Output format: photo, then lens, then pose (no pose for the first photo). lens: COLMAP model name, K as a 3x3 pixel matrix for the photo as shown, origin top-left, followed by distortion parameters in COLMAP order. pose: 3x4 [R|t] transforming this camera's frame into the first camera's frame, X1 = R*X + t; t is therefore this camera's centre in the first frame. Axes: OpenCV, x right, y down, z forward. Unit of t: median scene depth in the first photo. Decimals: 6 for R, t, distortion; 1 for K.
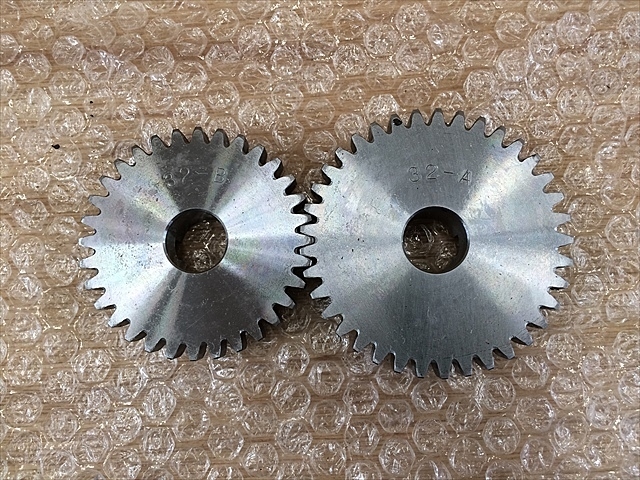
lens RADIAL K [[529.6, 0, 321.3], [0, 529.6, 235.6], [0, 0, 1]] dist [0.034775, -0.090567]
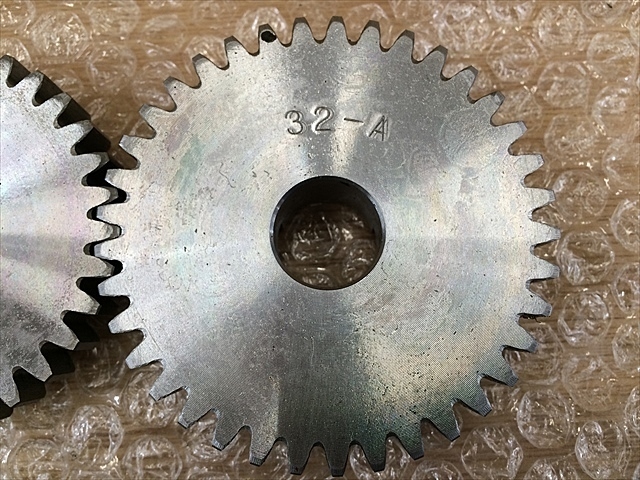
lens RADIAL K [[529.6, 0, 324.9], [0, 529.6, 240.1], [0, 0, 1]] dist [0.034775, -0.090567]
pose [[0.999657, 0.006701, 0.025335, 0.182003], [-0.005895, 0.999478, -0.031756, 0.032600], [-0.025535, 0.031595, 0.999175, 0.382400]]
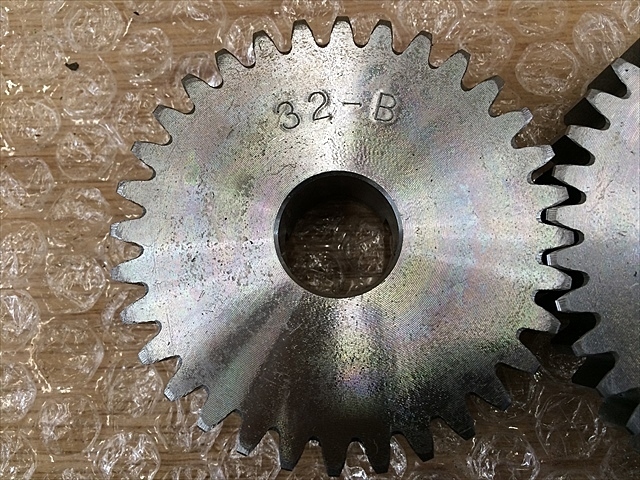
lens RADIAL K [[529.6, 0, 314.1], [0, 529.6, 241.3], [0, 0, 1]] dist [0.034775, -0.090567]
pose [[0.999391, 0.022697, -0.026498, -0.229226], [-0.023132, 0.999601, -0.016227, 0.024240], [0.026119, 0.016830, 0.999517, 0.456953]]
